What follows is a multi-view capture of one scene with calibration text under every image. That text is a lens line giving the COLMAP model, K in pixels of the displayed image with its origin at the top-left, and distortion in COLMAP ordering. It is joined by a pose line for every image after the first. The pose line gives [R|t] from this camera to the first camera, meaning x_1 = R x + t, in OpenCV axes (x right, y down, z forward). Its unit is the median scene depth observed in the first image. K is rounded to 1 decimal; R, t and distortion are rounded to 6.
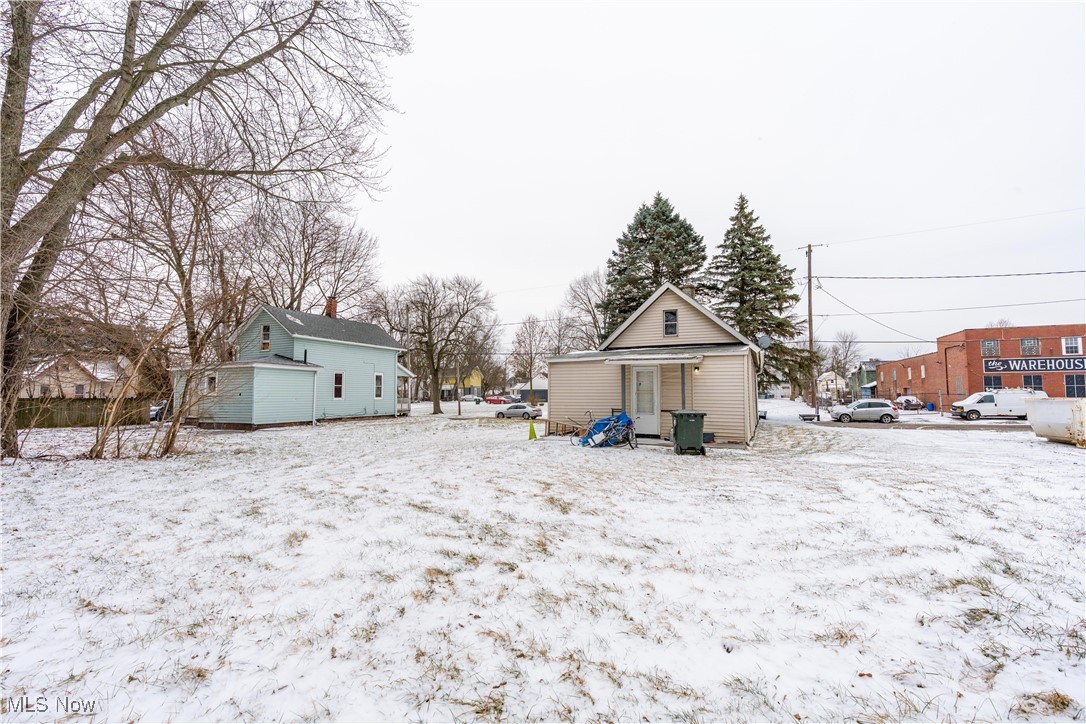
lens RADIAL K [[489.9, 0, 543.0], [0, 489.9, 362.0], [0, 0, 1]] dist [-0.000147, -0.000163]
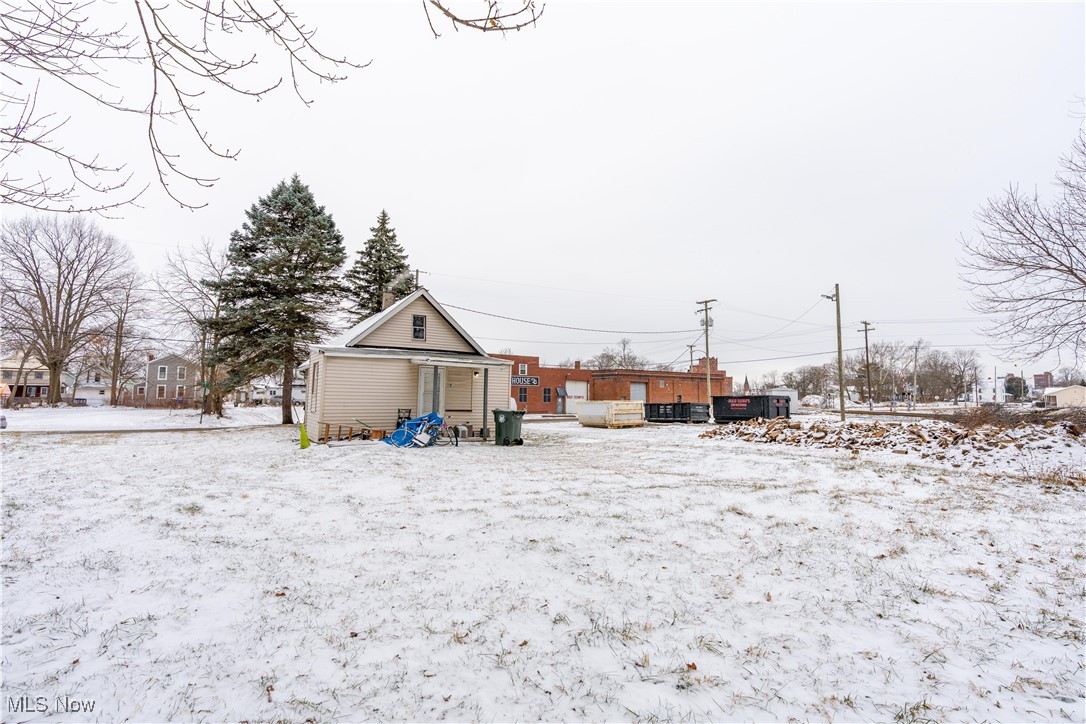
lens RADIAL K [[489.9, 0, 543.0], [0, 489.9, 362.0], [0, 0, 1]] dist [-0.000147, -0.000163]
pose [[0.531314, 0.073715, 0.843962, -0.284907], [-0.066141, 0.996776, -0.045424, 0.014192], [-0.844589, -0.031686, 0.534476, 0.122679]]
